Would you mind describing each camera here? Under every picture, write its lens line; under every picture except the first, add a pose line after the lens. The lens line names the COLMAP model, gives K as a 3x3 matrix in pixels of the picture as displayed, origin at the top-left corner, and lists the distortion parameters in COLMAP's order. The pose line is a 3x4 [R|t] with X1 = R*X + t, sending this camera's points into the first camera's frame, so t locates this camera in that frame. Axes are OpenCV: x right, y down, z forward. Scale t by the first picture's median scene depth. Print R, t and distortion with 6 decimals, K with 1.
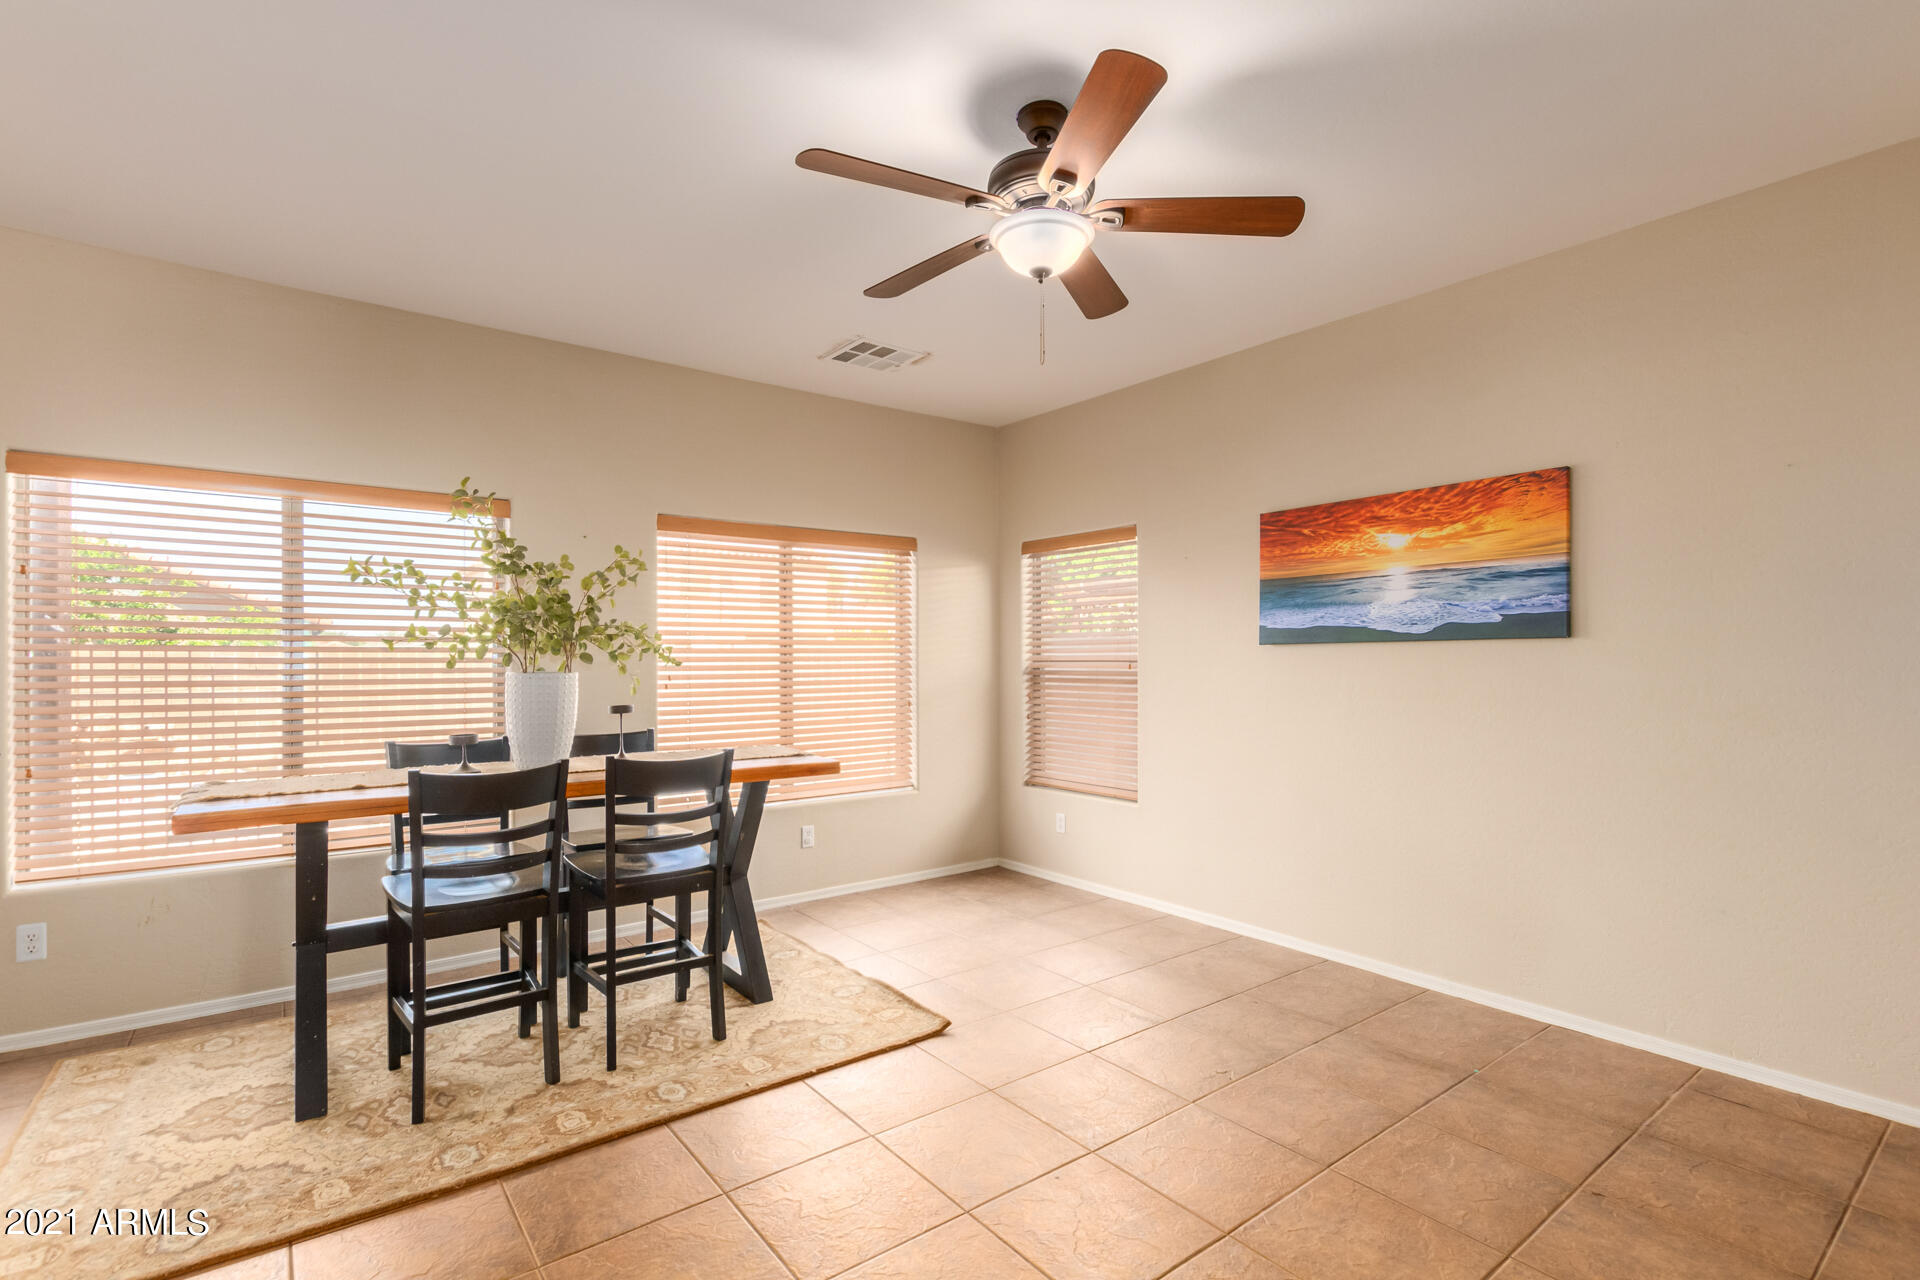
lens RADIAL K [[878.5, 0, 945.1], [0, 878.5, 659.3], [0, 0, 1]] dist [0.003023, -0.000283]
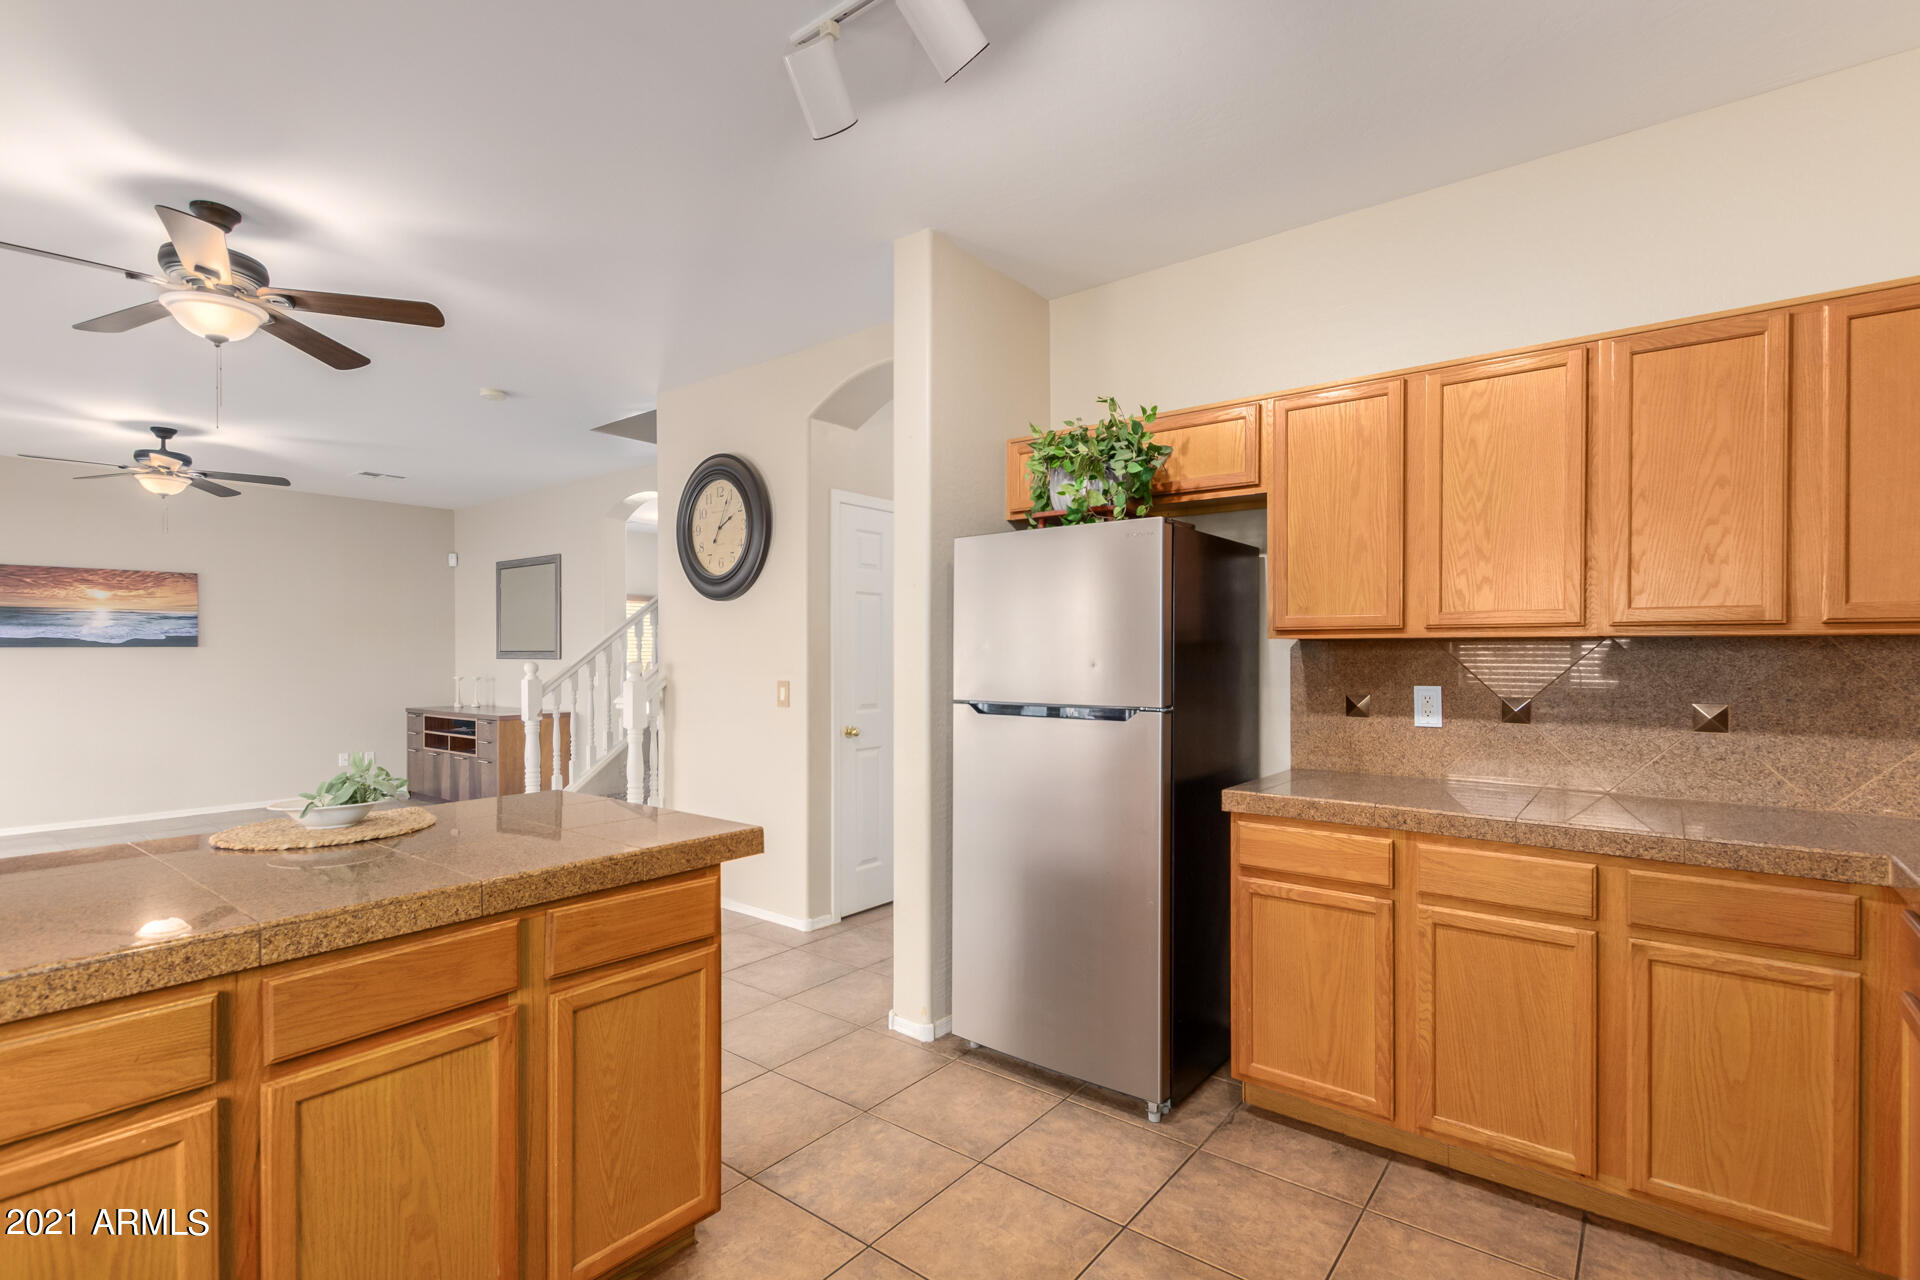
lens RADIAL K [[903.6, 0, 953.2], [0, 903.6, 661.7], [0, 0, 1]] dist [0.014219, -0.000301]
pose [[-0.246890, -0.005313, 0.969029, -2.035512], [0.001838, 0.999981, 0.005951, 0.003108], [-0.969042, 0.003250, -0.246875, -0.325462]]
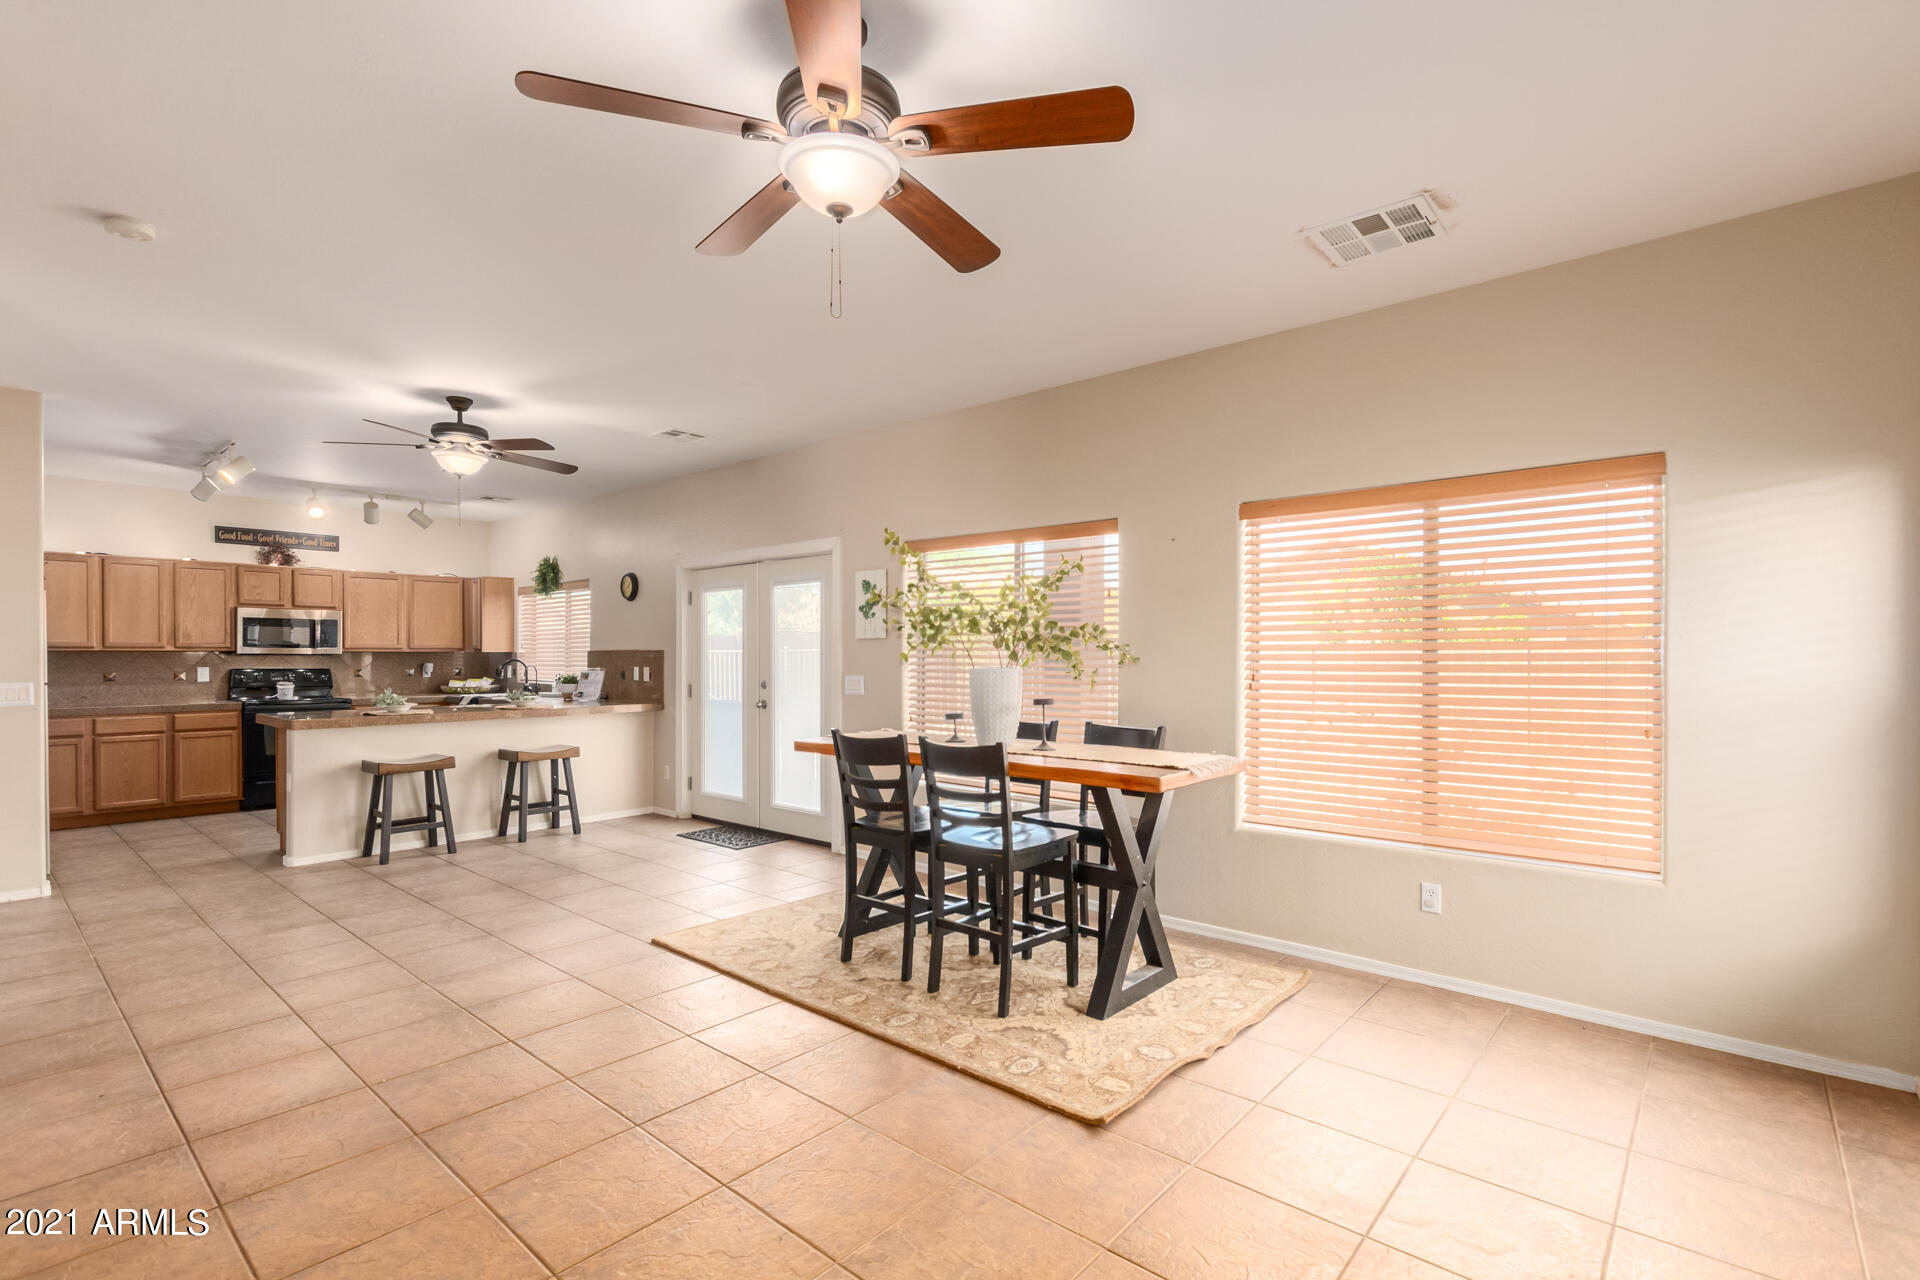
lens RADIAL K [[879.3, 0, 970.1], [0, 879.3, 659.7], [0, 0, 1]] dist [0.008399, -0.010609]
pose [[0.209506, 0.006301, -0.977787, 0.706962], [-0.000747, 0.999980, 0.006284, -0.003899], [0.977807, -0.000586, 0.209507, 0.679796]]
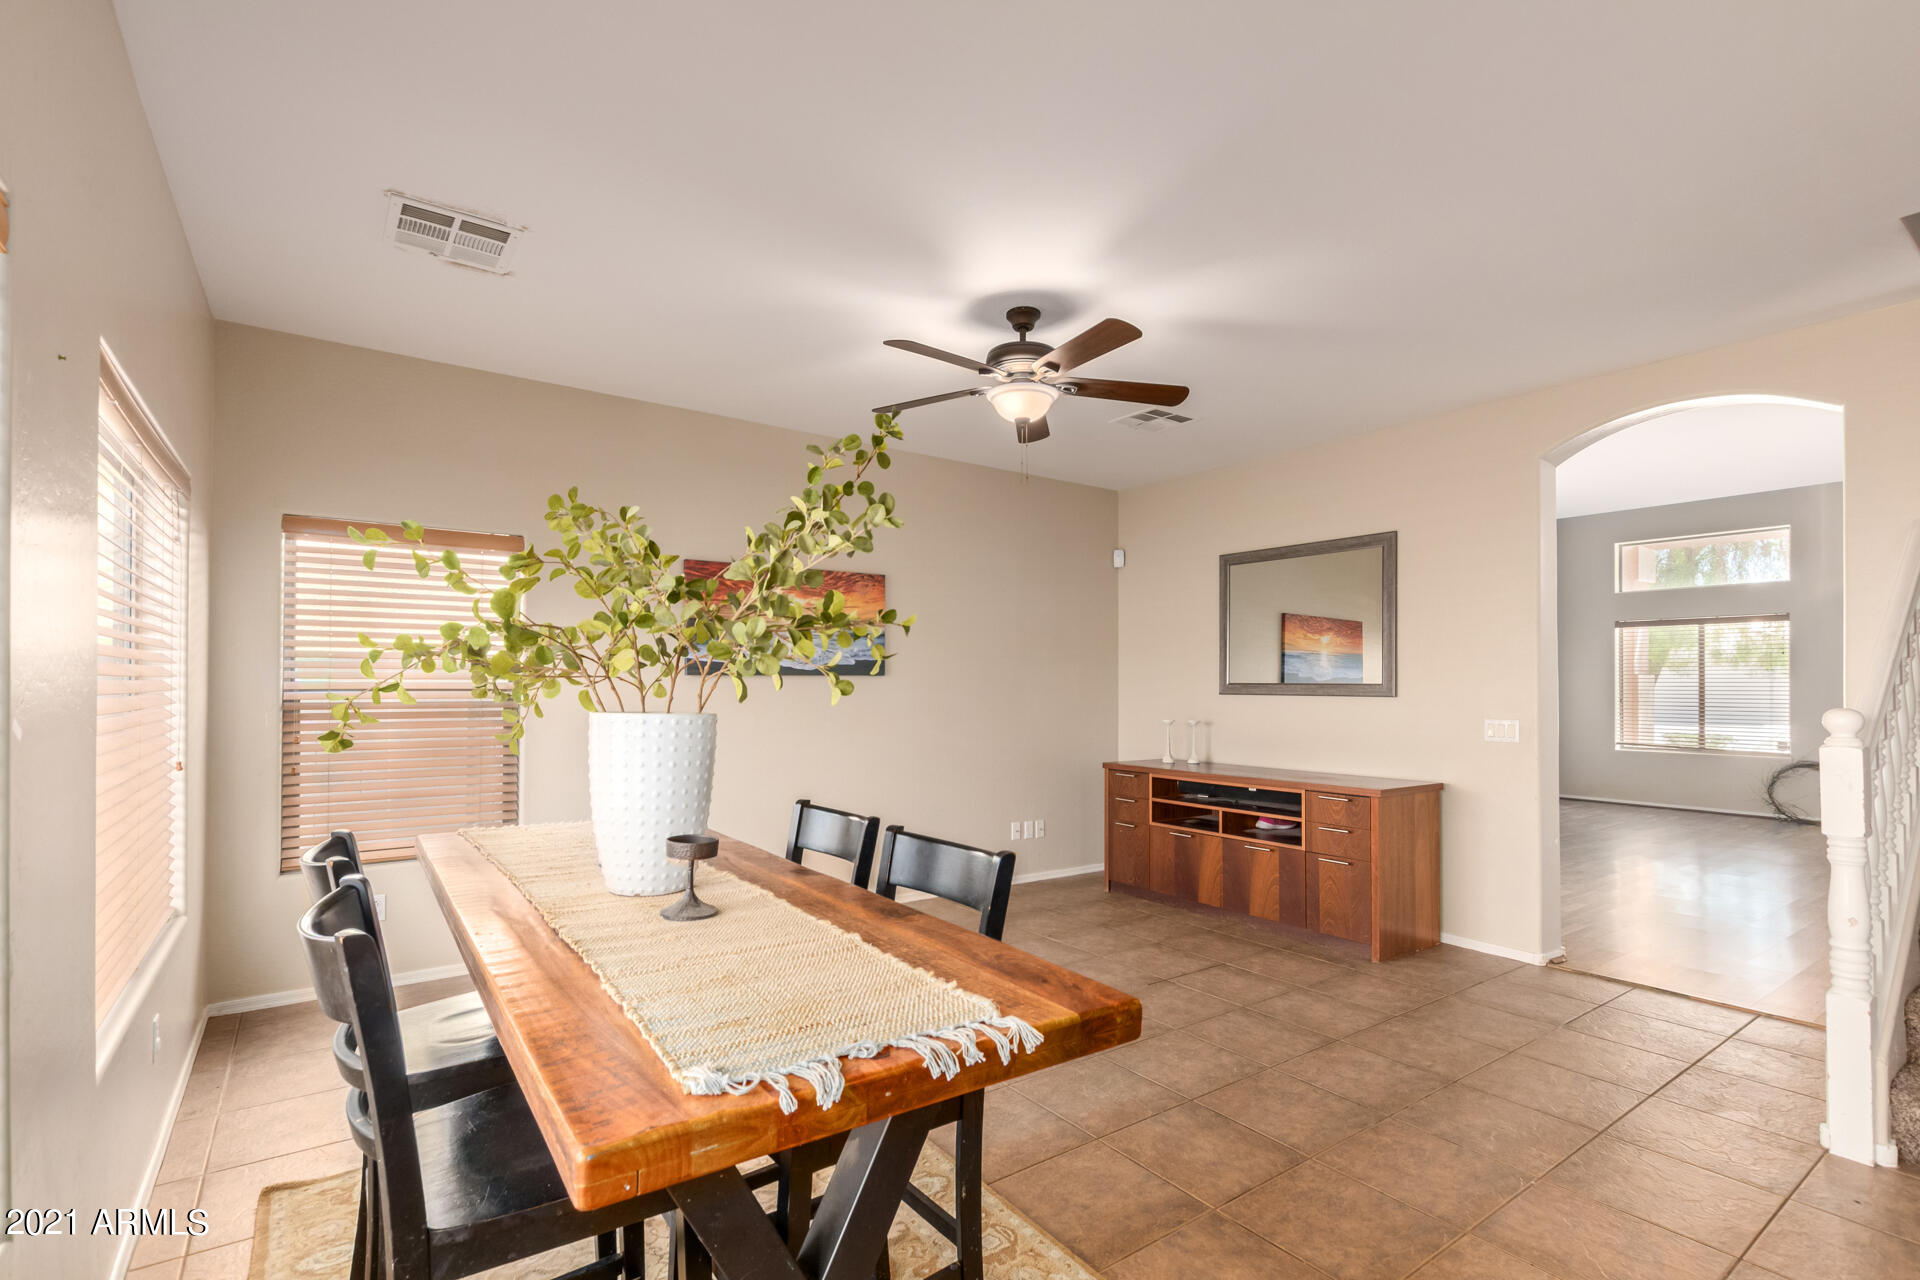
lens RADIAL K [[893.0, 0, 984.9], [0, 893.0, 676.5], [0, 0, 1]] dist [-0.000140, -0.000141]
pose [[0.011798, 0.009985, 0.999881, -0.971234], [-0.004765, 0.999939, -0.009930, -0.007022], [-0.999919, -0.004647, 0.011845, 0.753256]]
